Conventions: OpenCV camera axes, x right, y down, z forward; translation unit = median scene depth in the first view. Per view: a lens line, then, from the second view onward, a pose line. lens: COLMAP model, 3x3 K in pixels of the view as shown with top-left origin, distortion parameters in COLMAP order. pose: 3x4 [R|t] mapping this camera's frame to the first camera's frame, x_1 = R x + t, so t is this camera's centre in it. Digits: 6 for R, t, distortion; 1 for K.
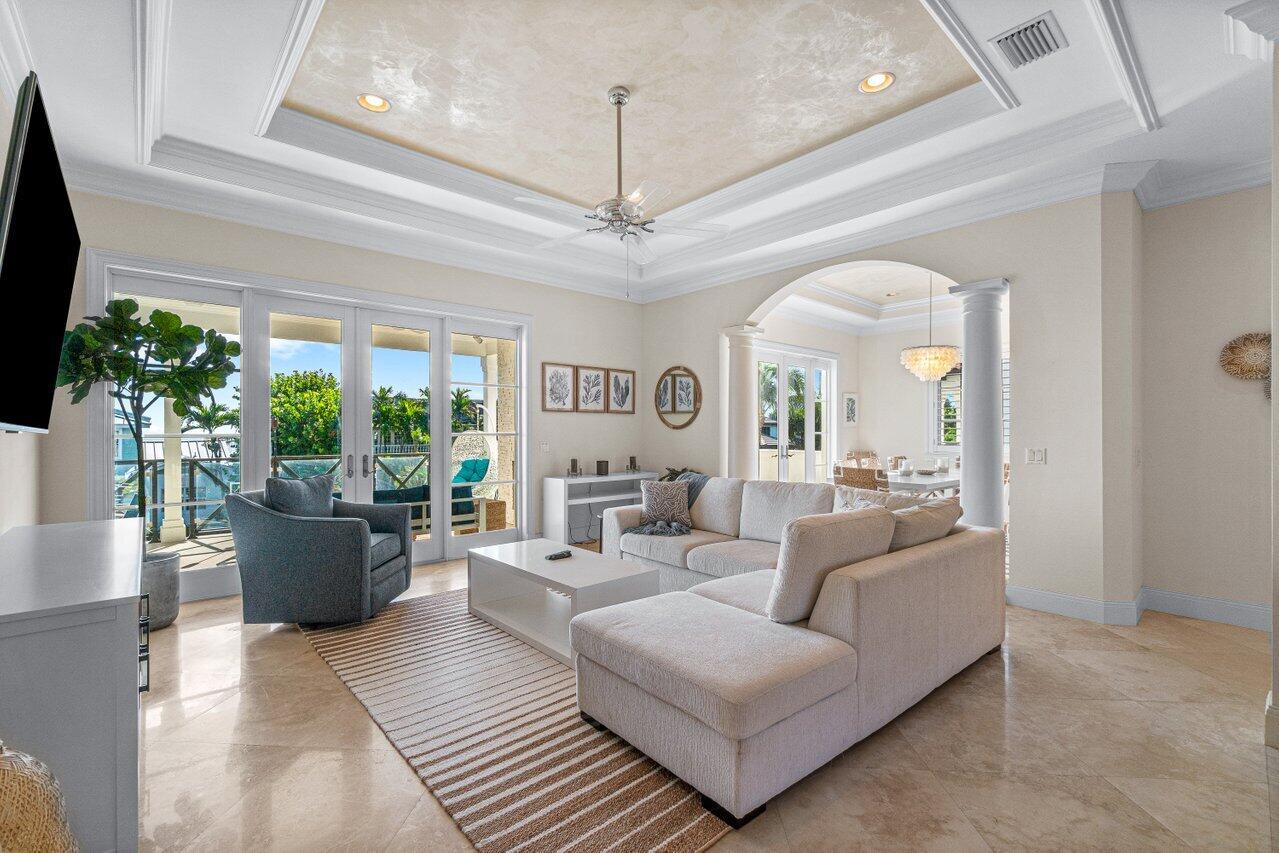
lens RADIAL K [[559.9, 0, 637.8], [0, 559.9, 429.6], [0, 0, 1]] dist [-0.003359, -0.000371]
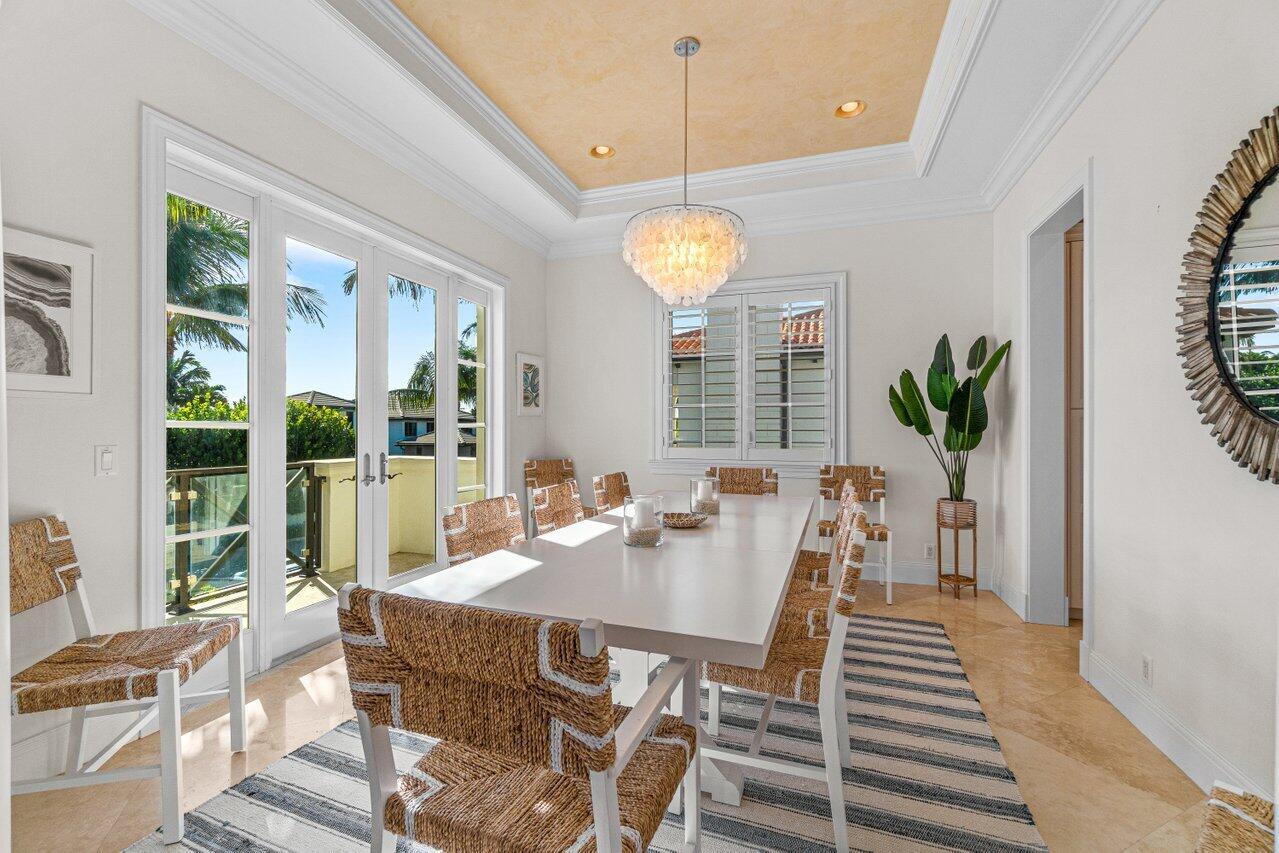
lens RADIAL K [[559.9, 0, 637.8], [0, 559.9, 429.6], [0, 0, 1]] dist [-0.003359, -0.000371]
pose [[0.872936, -0.000630, 0.487834, 0.205766], [-0.001775, 0.999988, 0.004469, 0.007313], [-0.487831, -0.004767, 0.872925, 0.469199]]
